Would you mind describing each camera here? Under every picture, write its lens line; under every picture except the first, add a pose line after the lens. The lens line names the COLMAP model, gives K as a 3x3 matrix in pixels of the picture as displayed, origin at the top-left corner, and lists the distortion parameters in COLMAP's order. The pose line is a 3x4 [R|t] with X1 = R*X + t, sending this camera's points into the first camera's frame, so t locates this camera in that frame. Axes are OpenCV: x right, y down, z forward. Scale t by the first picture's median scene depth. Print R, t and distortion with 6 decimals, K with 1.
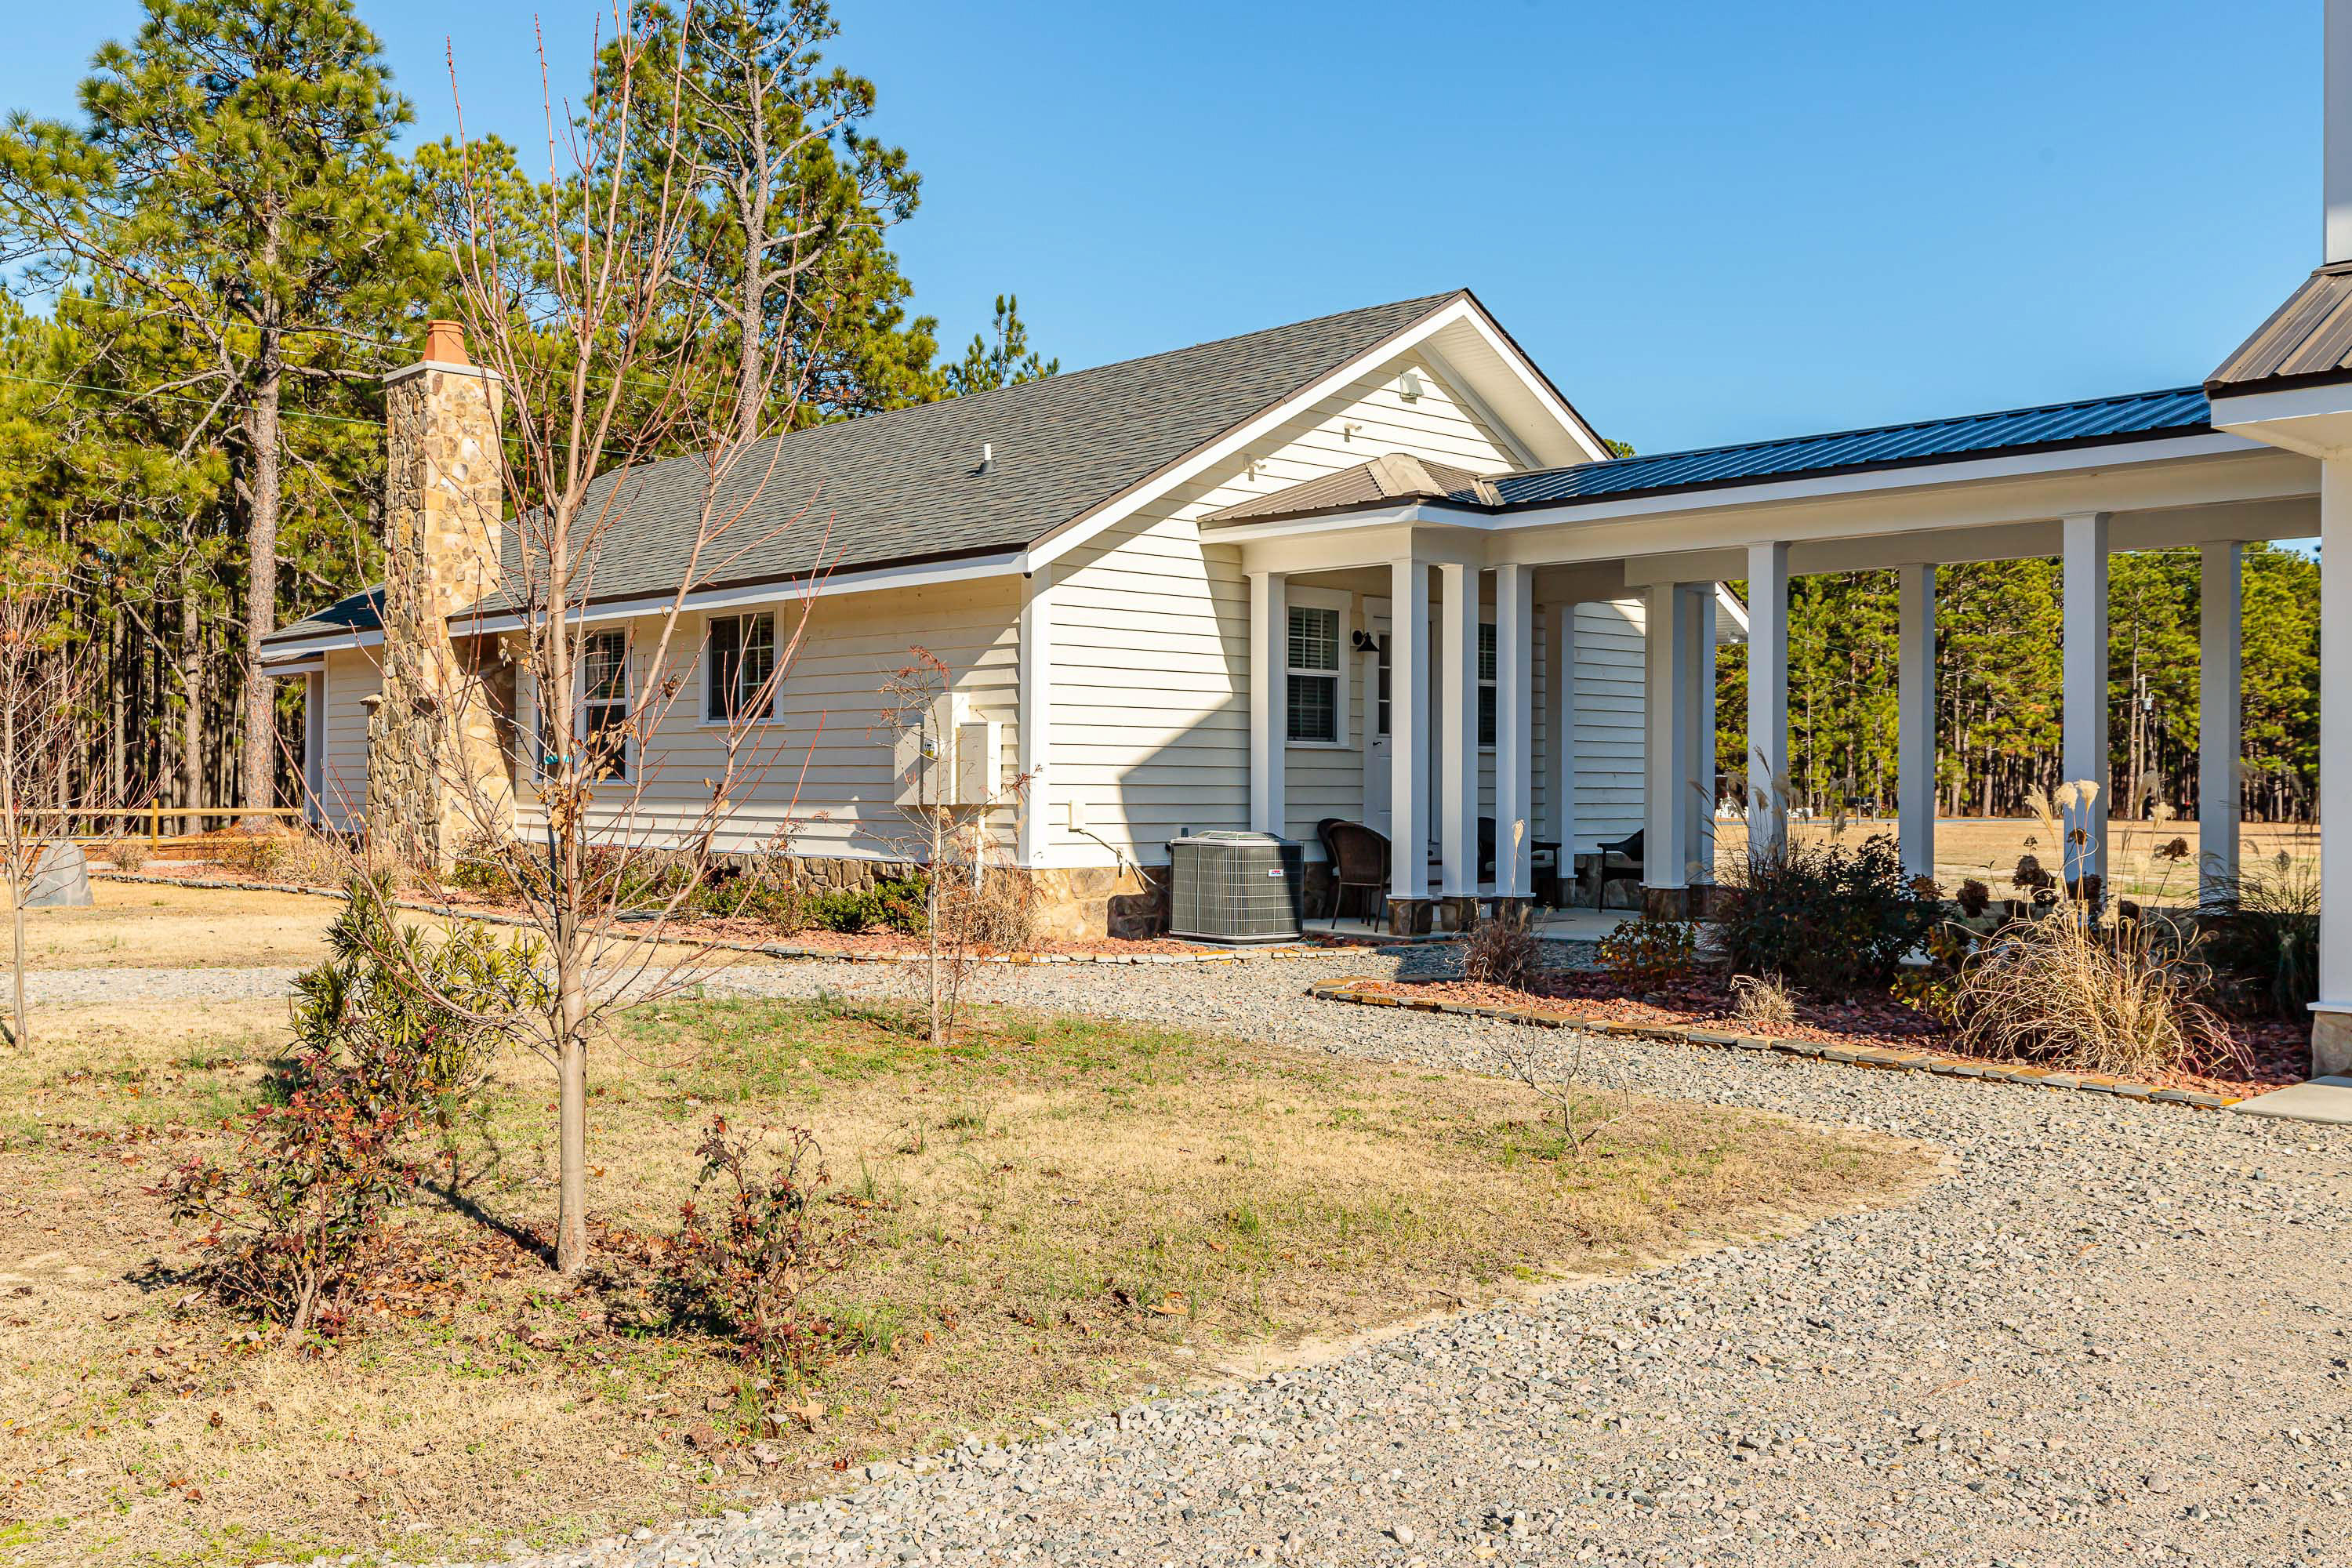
lens RADIAL K [[2257.2, 0, 1179.2], [0, 2257.2, 774.3], [0, 0, 1]] dist [0.020787, 0.000000]
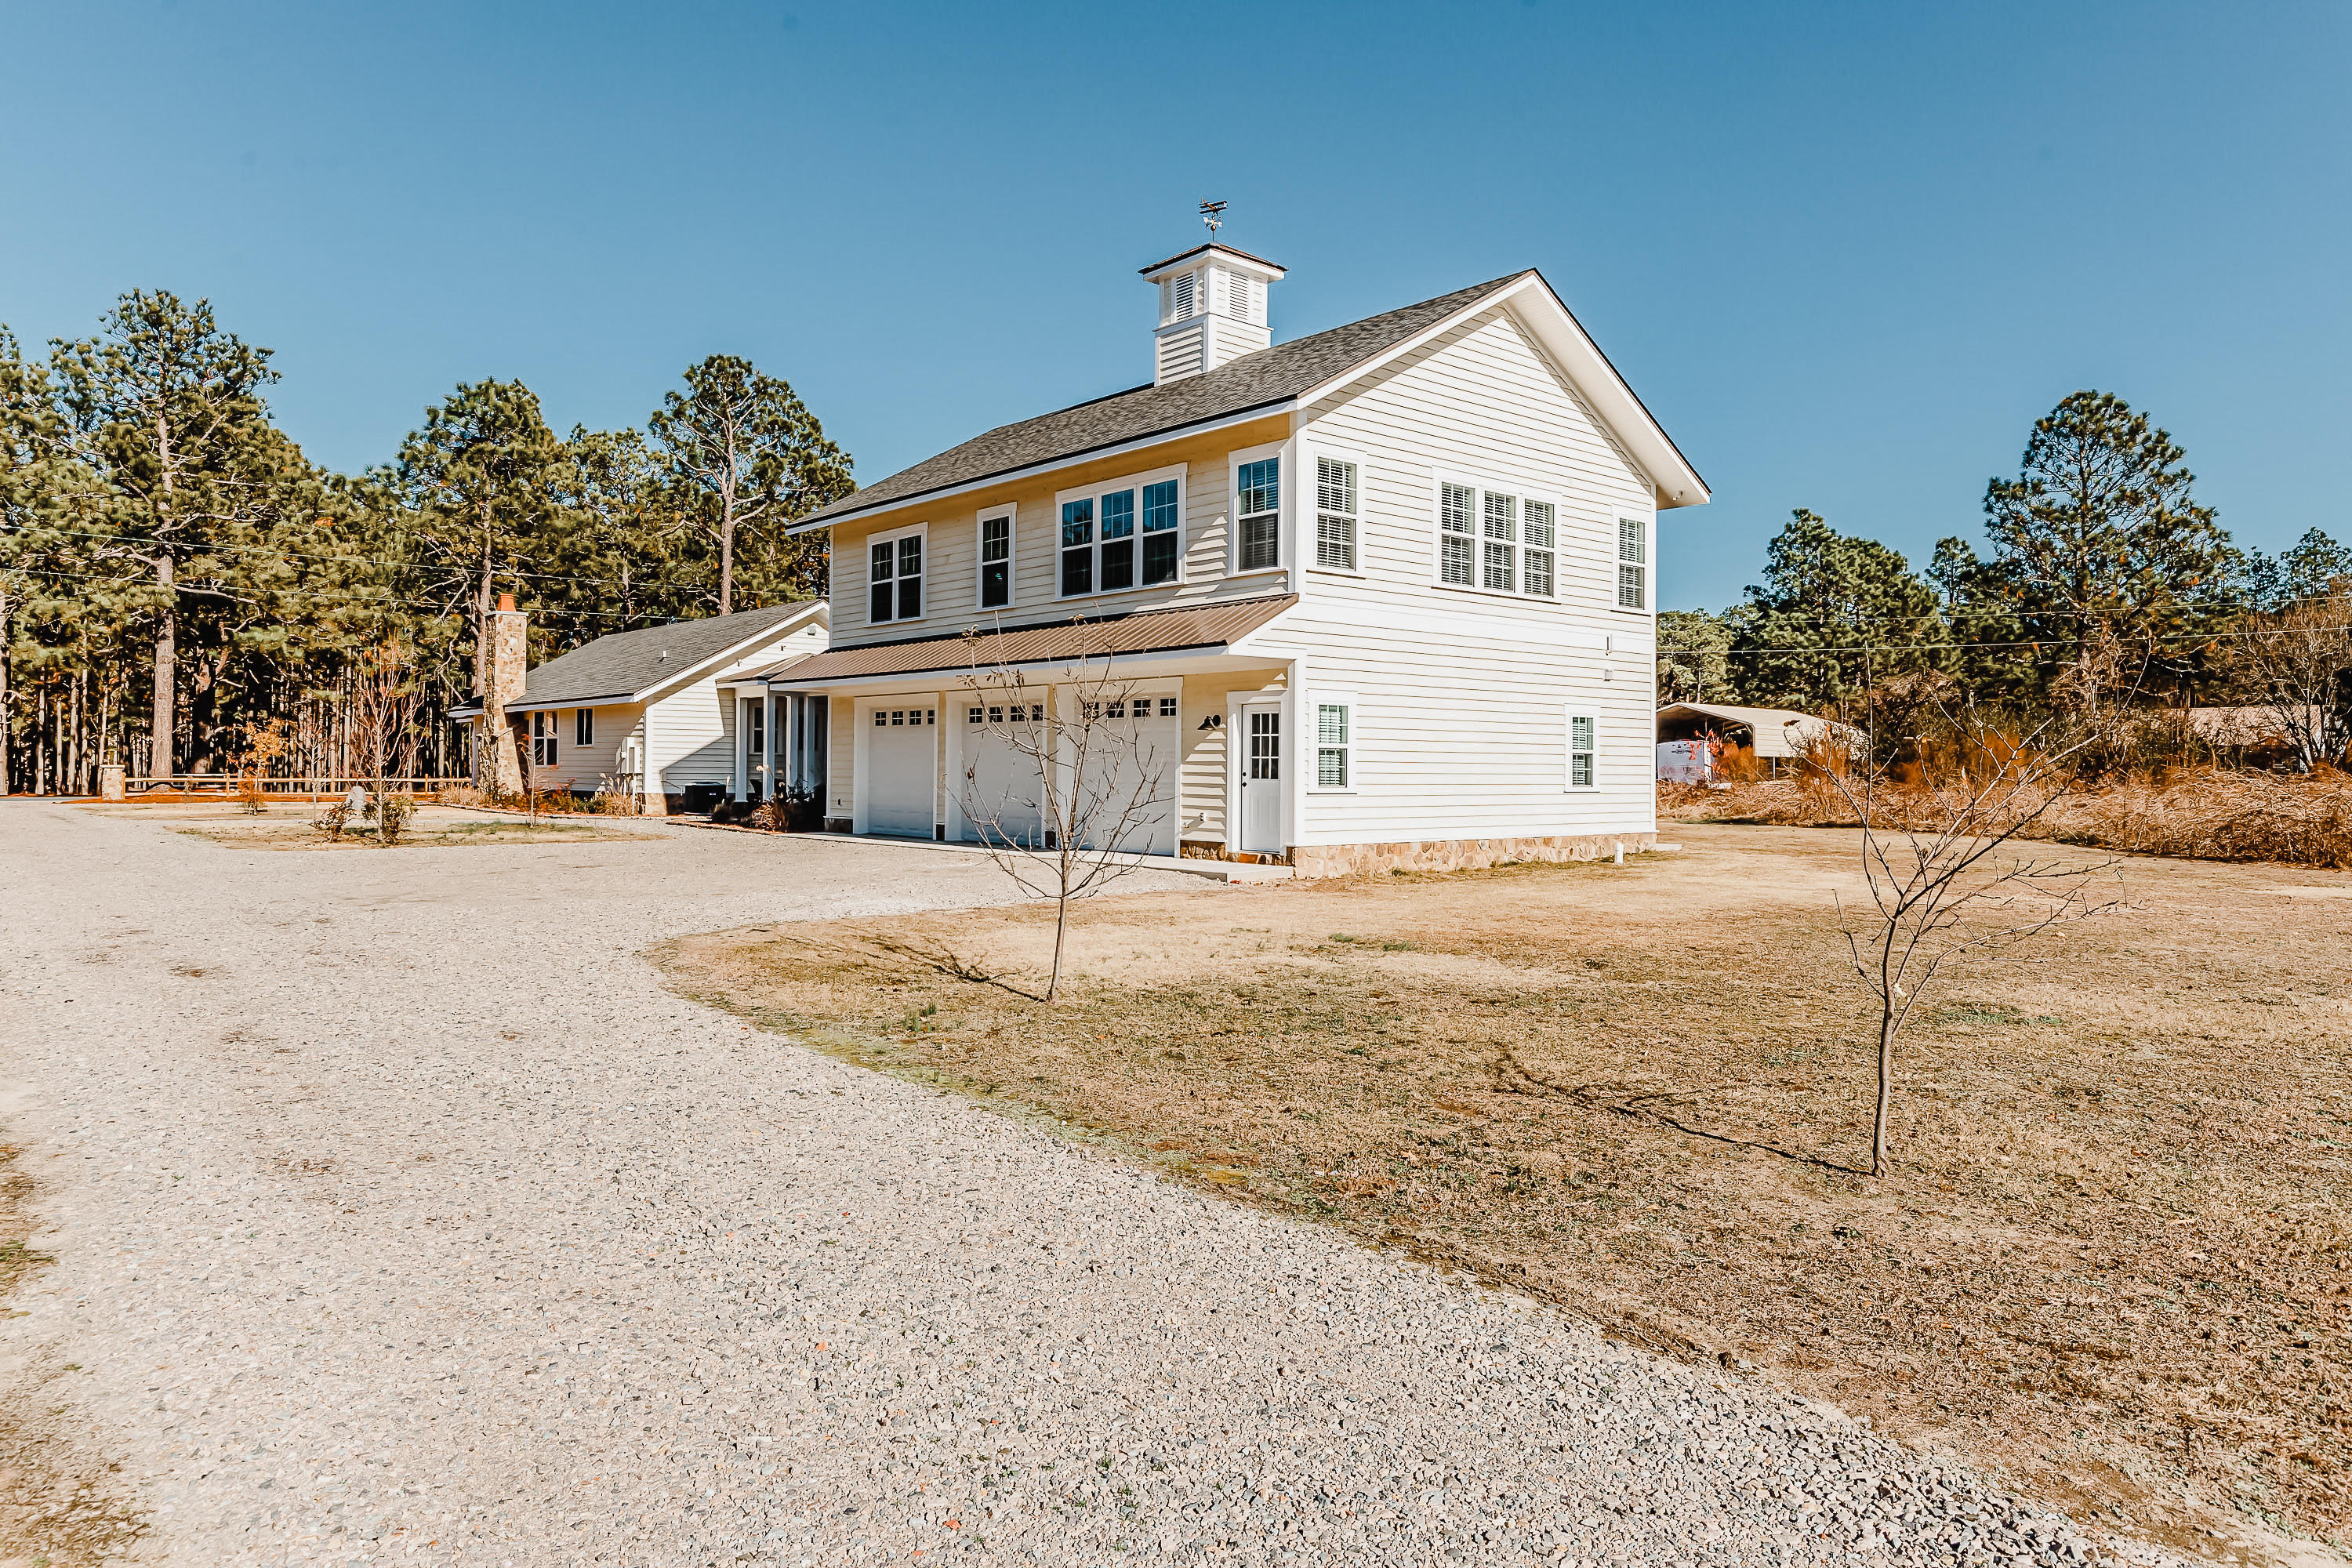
lens RADIAL K [[1549.3, 0, 1170.4], [0, 1549.3, 746.4], [0, 0, 1]] dist [-0.002089, -0.000054]
pose [[0.999785, -0.000691, -0.020713, 0.515183], [0.000455, 0.999935, -0.011395, 0.000919], [0.020719, 0.011383, 0.999721, -0.838607]]
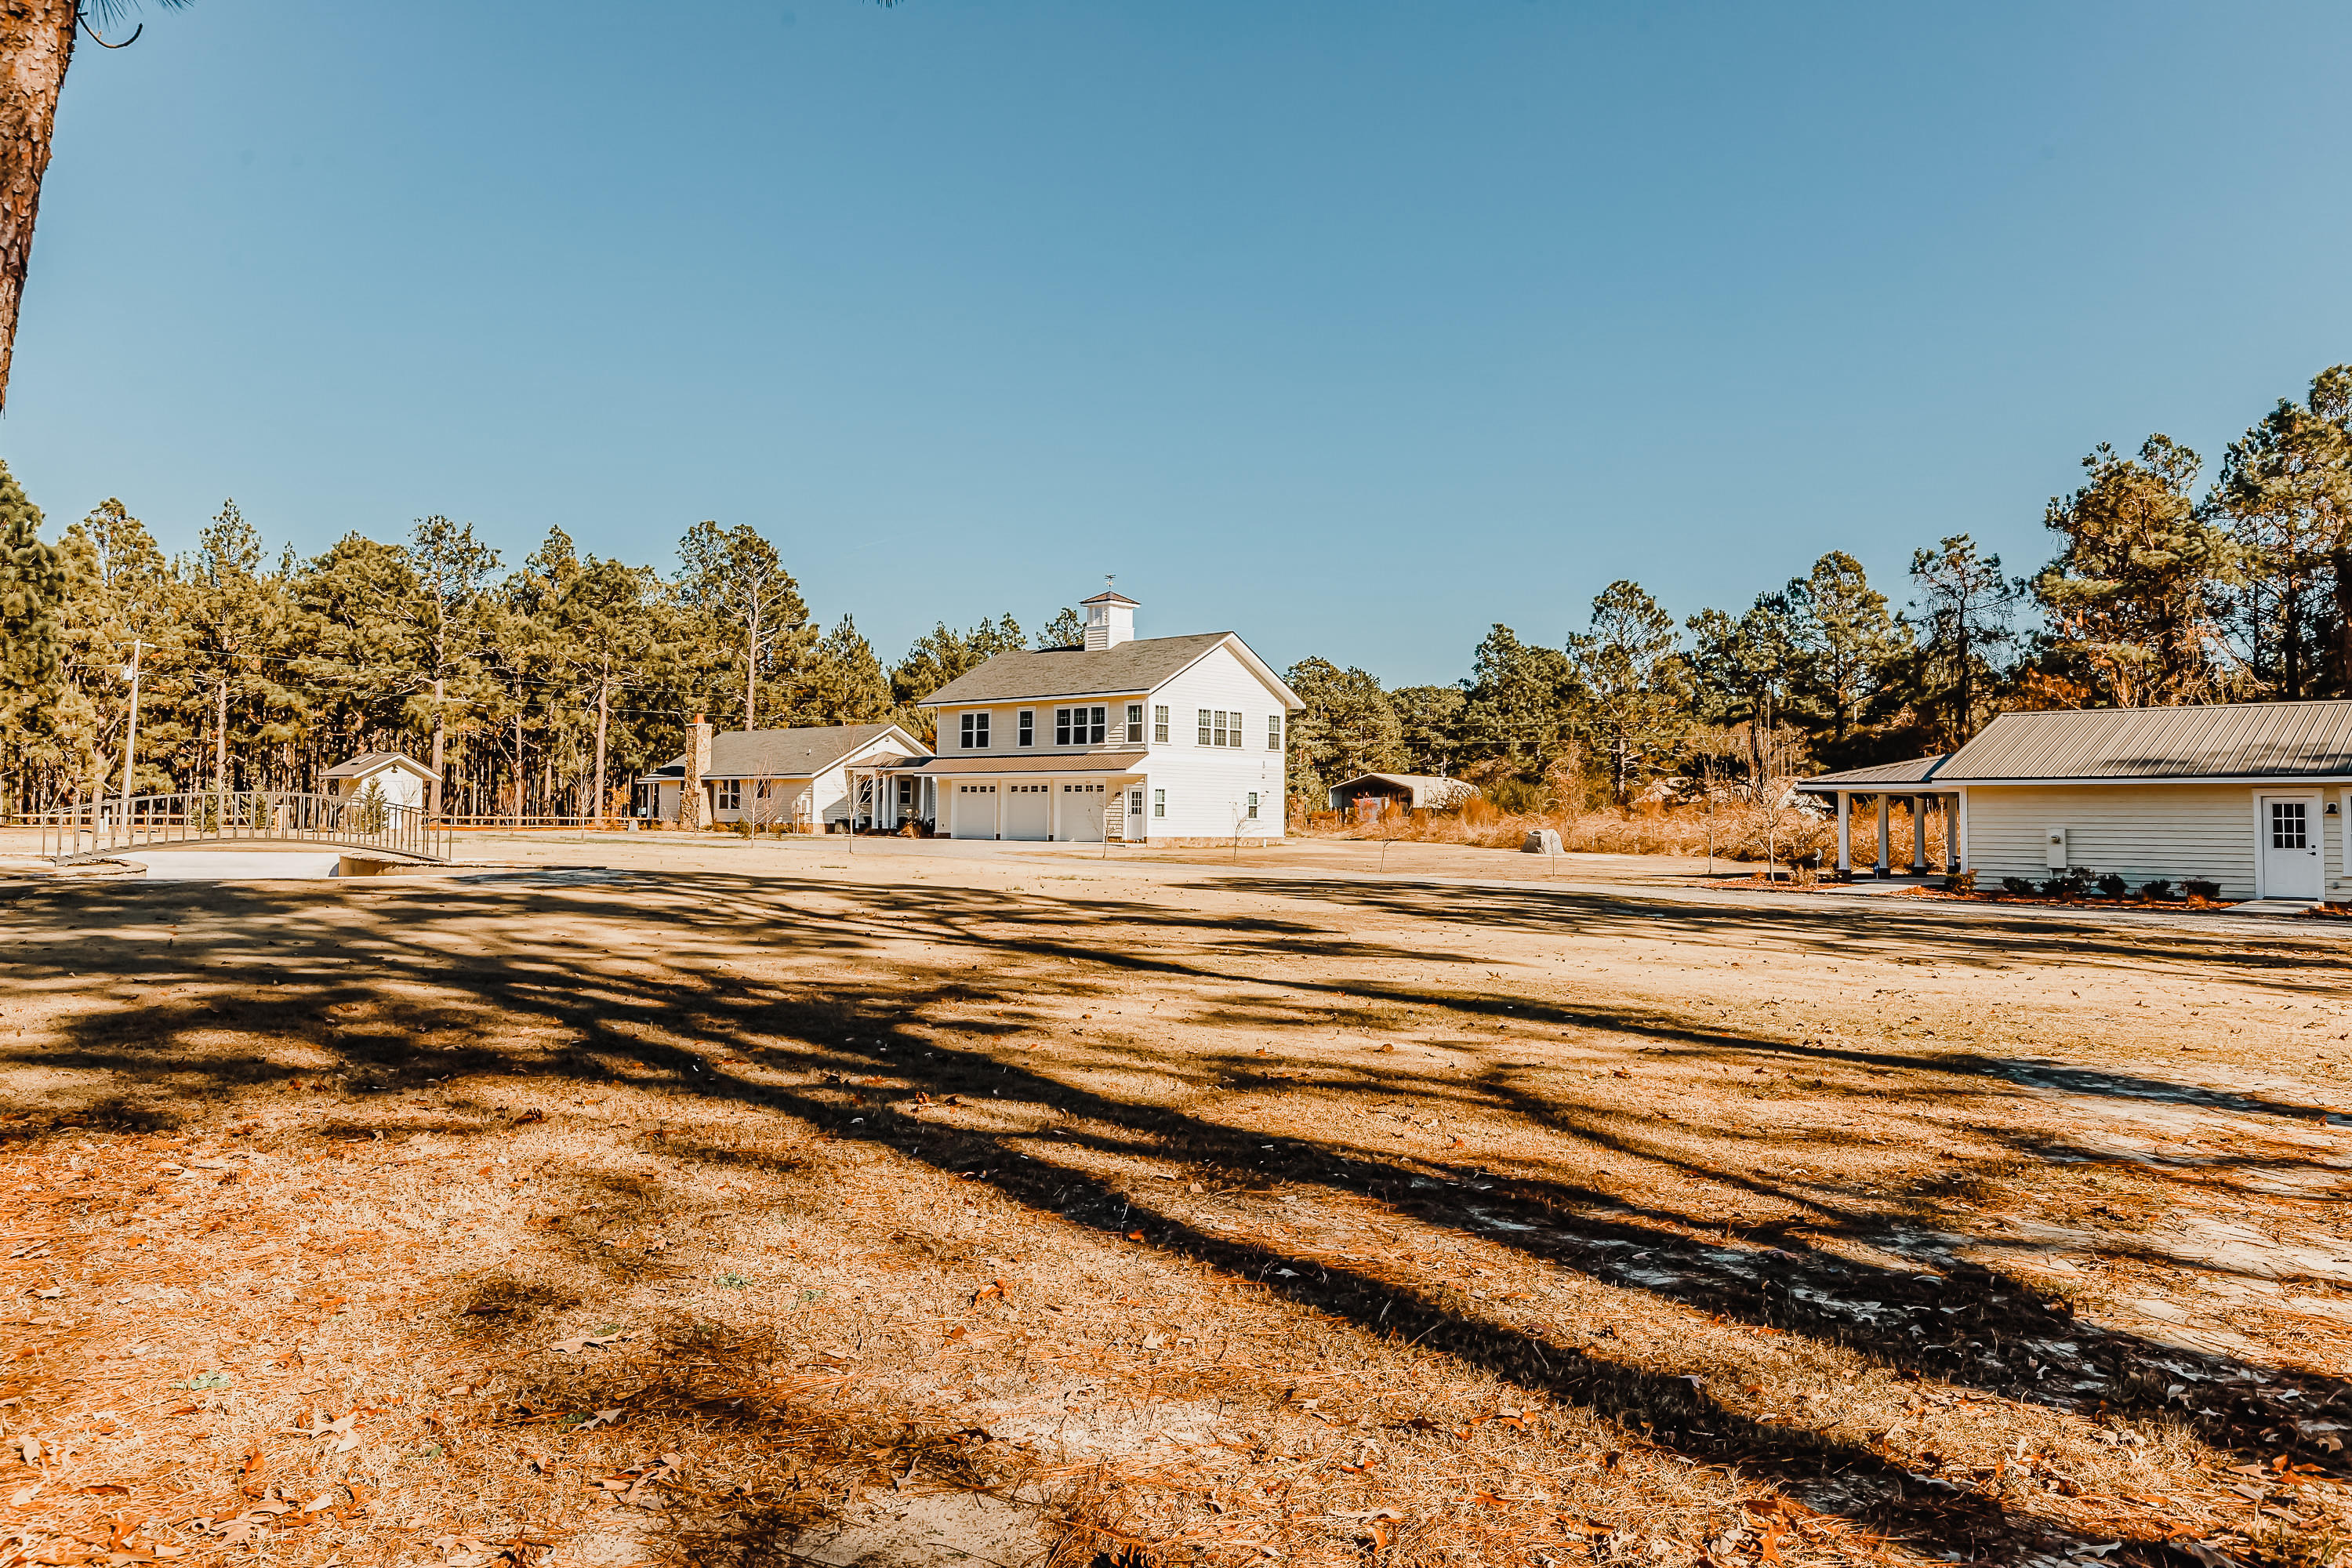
lens RADIAL K [[1584.6, 0, 1167.3], [0, 1584.6, 737.1], [0, 0, 1]] dist [0.002740, -0.003907]
pose [[0.995254, 0.008620, 0.096934, 0.350671], [-0.003998, 0.998850, -0.047776, 0.006867], [-0.097234, 0.047162, 0.994144, -2.523986]]
